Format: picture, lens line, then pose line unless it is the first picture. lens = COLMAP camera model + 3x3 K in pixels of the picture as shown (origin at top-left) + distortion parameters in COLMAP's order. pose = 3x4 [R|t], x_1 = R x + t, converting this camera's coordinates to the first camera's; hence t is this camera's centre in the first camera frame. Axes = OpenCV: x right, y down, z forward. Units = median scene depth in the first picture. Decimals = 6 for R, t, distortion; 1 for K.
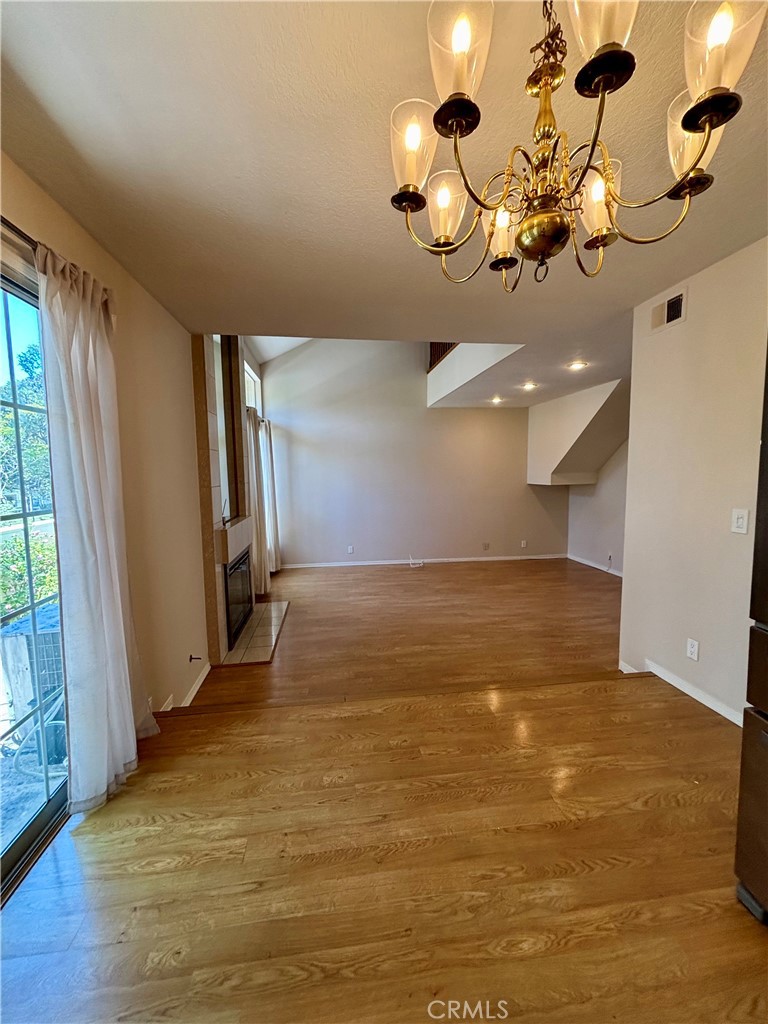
lens RADIAL K [[422.8, 0, 379.7], [0, 422.8, 509.9], [0, 0, 1]] dist [-0.004735, -0.000706]
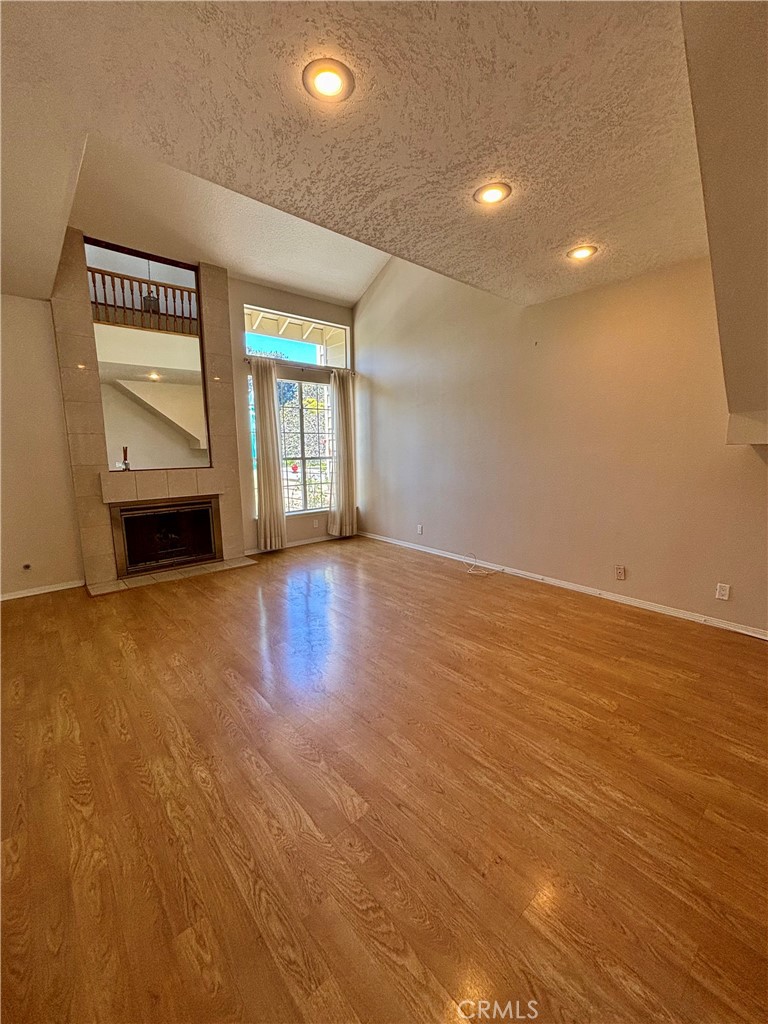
lens RADIAL K [[422.8, 0, 398.5], [0, 422.8, 499.8], [0, 0, 1]] dist [-0.004735, -0.000706]
pose [[0.571516, 0.121226, -0.811587, 0.686320], [-0.085219, 0.992448, 0.088231, -0.030954], [0.816154, 0.018737, 0.577531, 0.680826]]
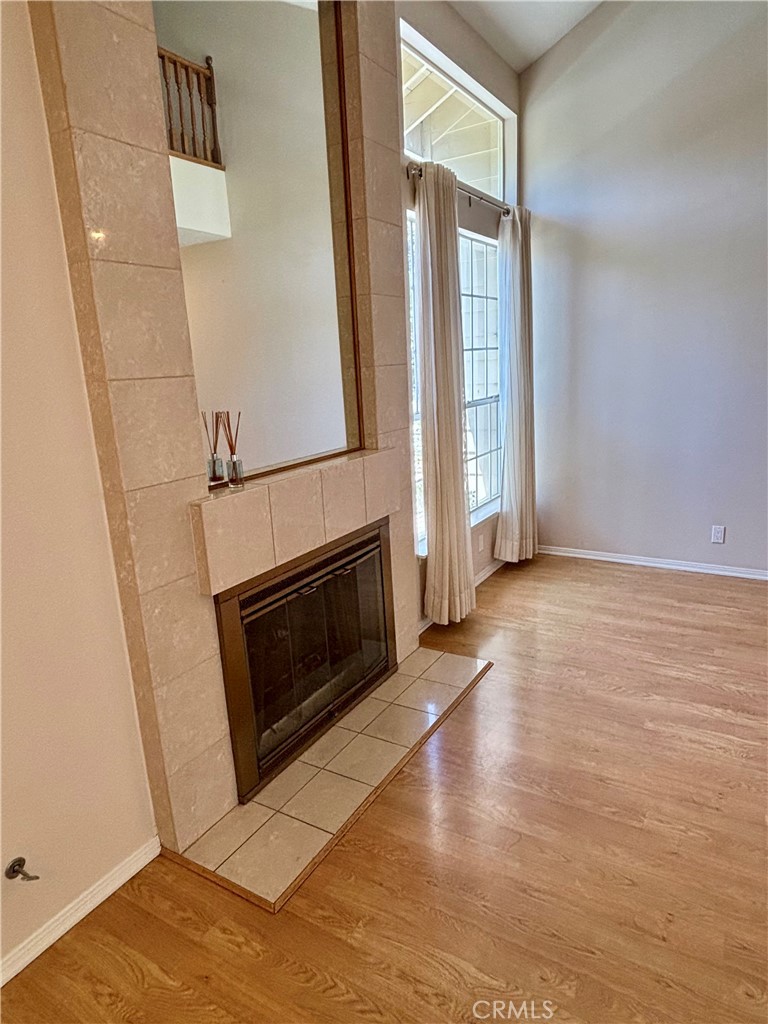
lens RADIAL K [[634.8, 0, 368.0], [0, 634.8, 493.0], [0, 0, 1]] dist [-0.005660, -0.001387]
pose [[0.776777, 0.123894, -0.617469, 0.048731], [-0.028707, 0.986405, 0.161807, -0.037496], [0.629121, -0.107962, 0.769773, 0.455629]]
